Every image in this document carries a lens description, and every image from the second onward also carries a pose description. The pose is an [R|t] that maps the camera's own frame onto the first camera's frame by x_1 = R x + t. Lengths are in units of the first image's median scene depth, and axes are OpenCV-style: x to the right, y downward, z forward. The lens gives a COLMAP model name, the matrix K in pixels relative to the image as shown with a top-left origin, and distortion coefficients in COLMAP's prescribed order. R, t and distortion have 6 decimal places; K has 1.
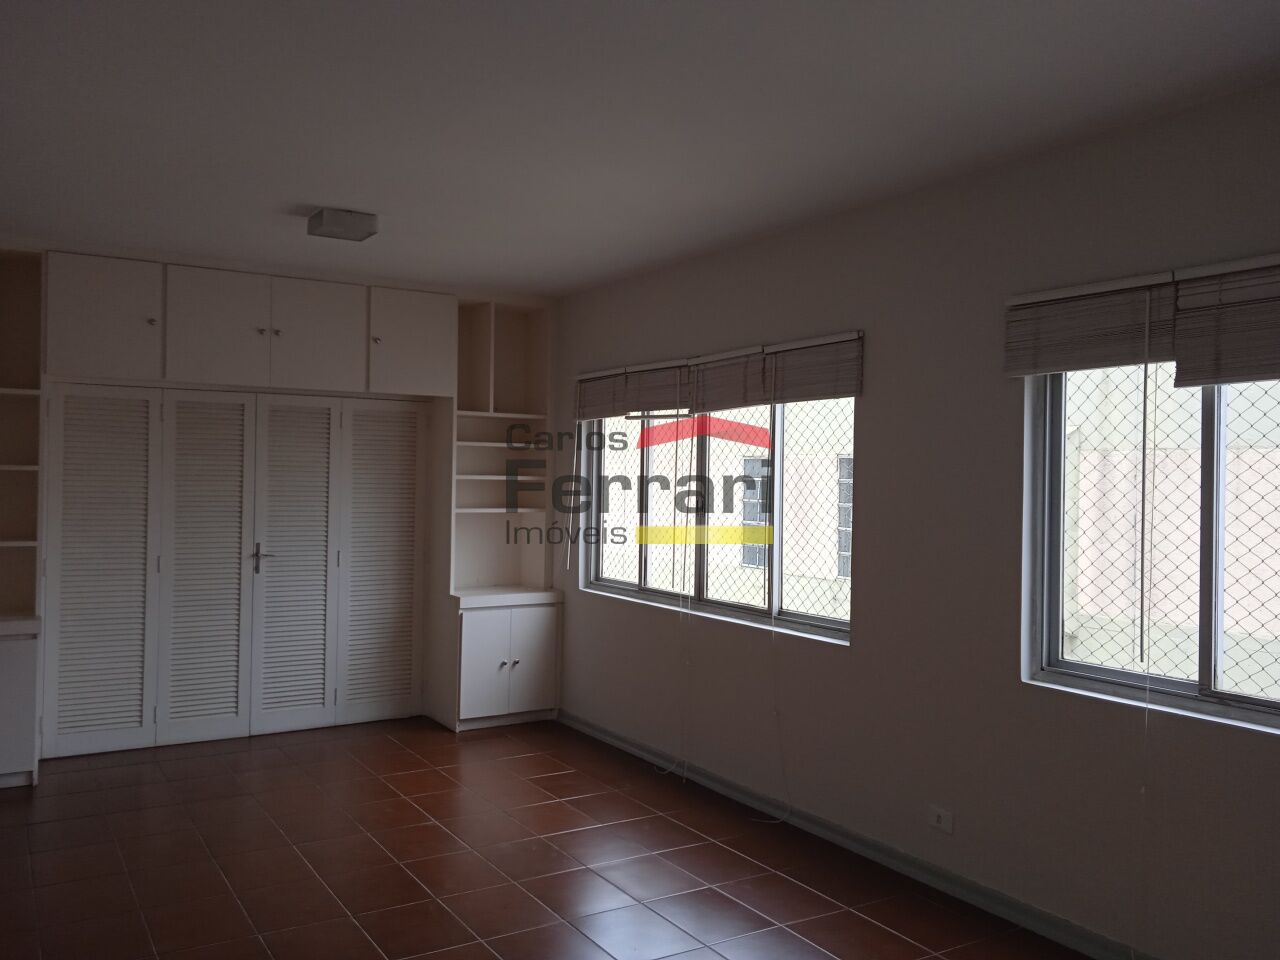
lens RADIAL K [[1068.3, 0, 613.8], [0, 1068.3, 474.5], [0, 0, 1]] dist [0.044460, -0.002214]
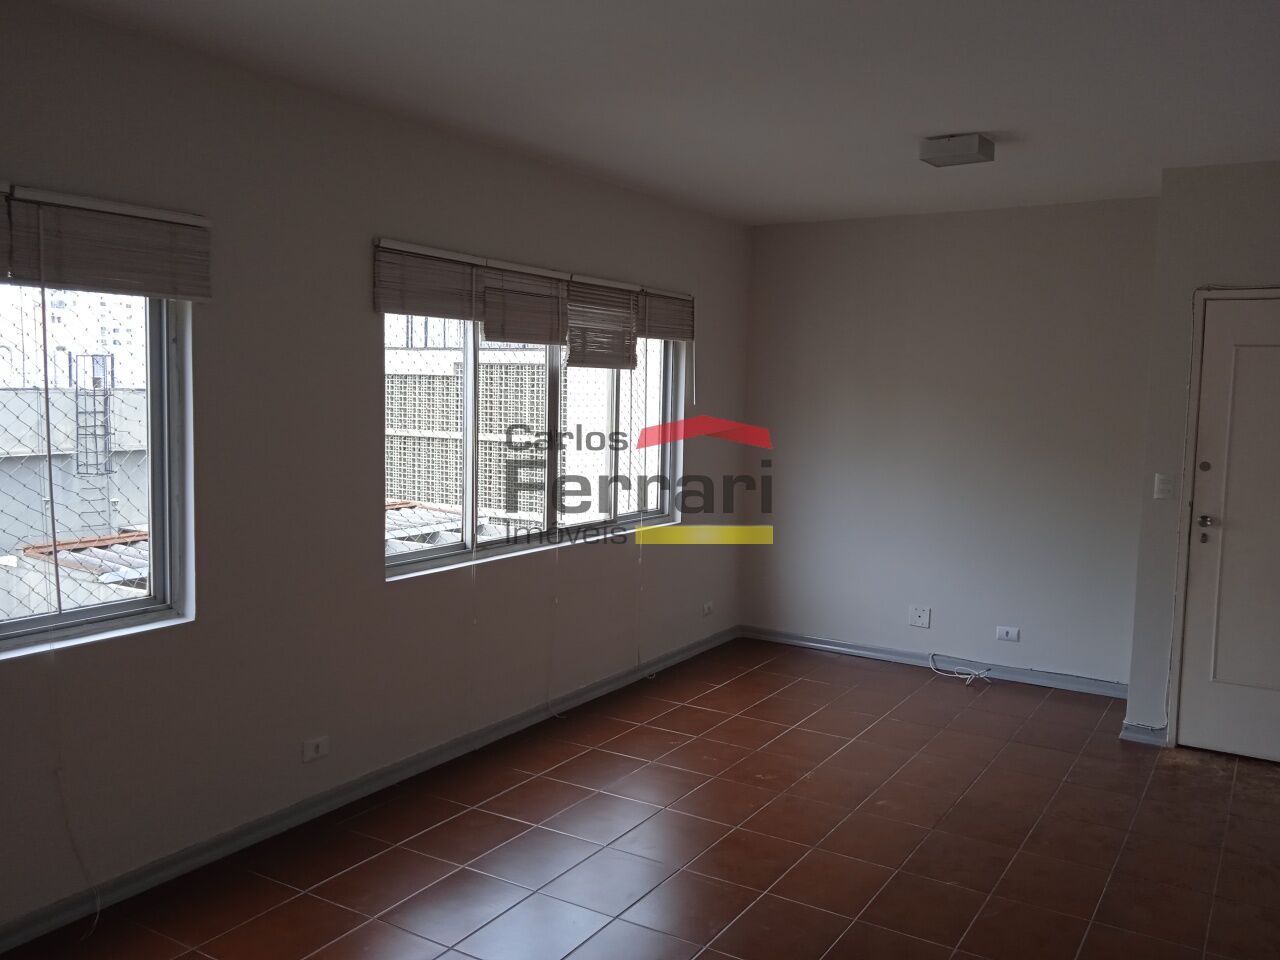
lens RADIAL K [[1029.2, 0, 638.3], [0, 1029.2, 497.2], [0, 0, 1]] dist [0.003150, 0.001001]
pose [[-0.454562, -0.077018, 0.887379, -0.659054], [0.008231, 0.995849, 0.090648, 0.005903], [-0.890677, 0.048509, -0.452041, 1.158497]]
